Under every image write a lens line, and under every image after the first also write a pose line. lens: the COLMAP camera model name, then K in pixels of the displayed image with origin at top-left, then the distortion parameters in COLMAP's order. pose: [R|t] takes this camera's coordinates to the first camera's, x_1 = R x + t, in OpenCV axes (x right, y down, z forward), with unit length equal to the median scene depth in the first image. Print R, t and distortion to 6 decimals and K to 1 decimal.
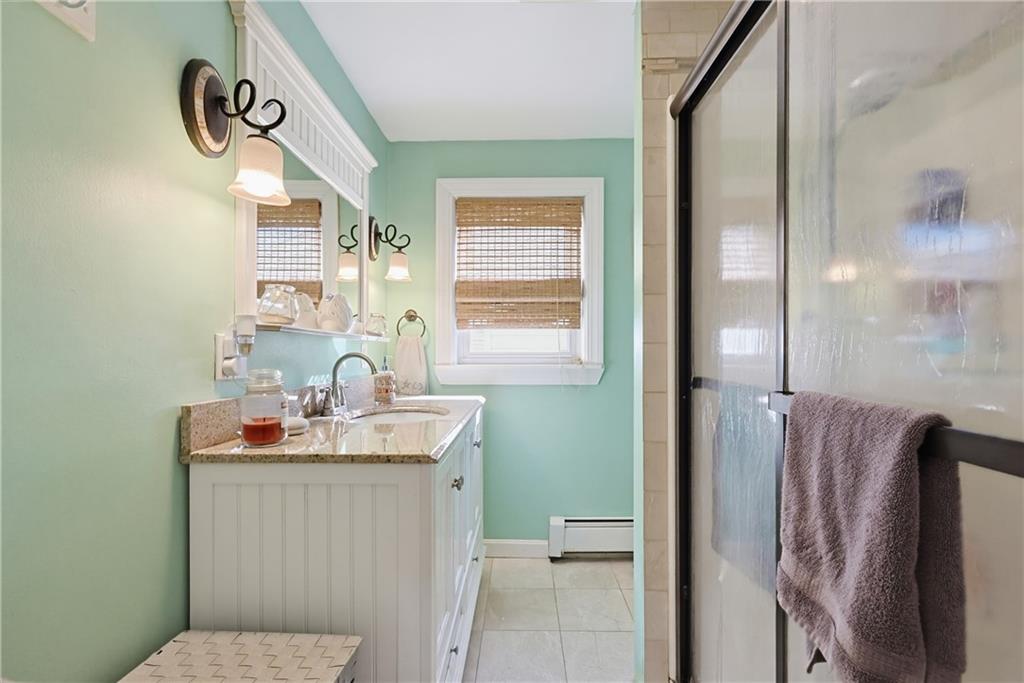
lens RADIAL K [[441.2, 0, 517.0], [0, 441.2, 348.8], [0, 0, 1]] dist [-0.000262, -0.000002]
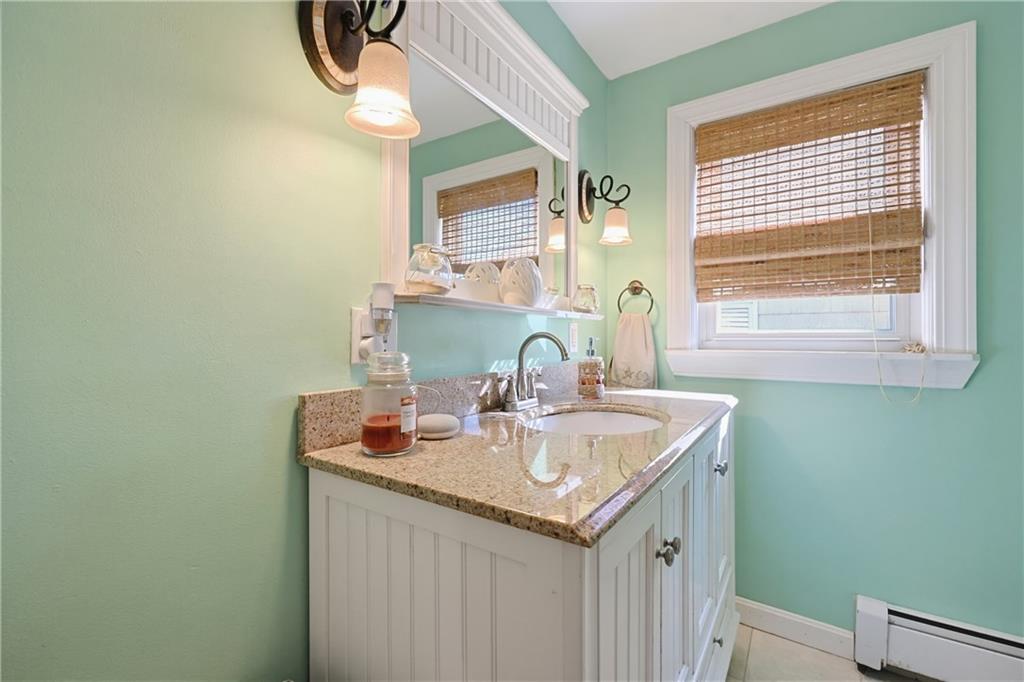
lens RADIAL K [[436.8, 0, 511.5], [0, 436.8, 334.8], [0, 0, 1]] dist [0.001211, 0.000284]
pose [[0.836681, -0.003988, -0.547676, 0.006767], [0.006160, 0.999979, 0.002130, 0.008119], [0.547656, -0.005155, 0.836688, 0.232683]]
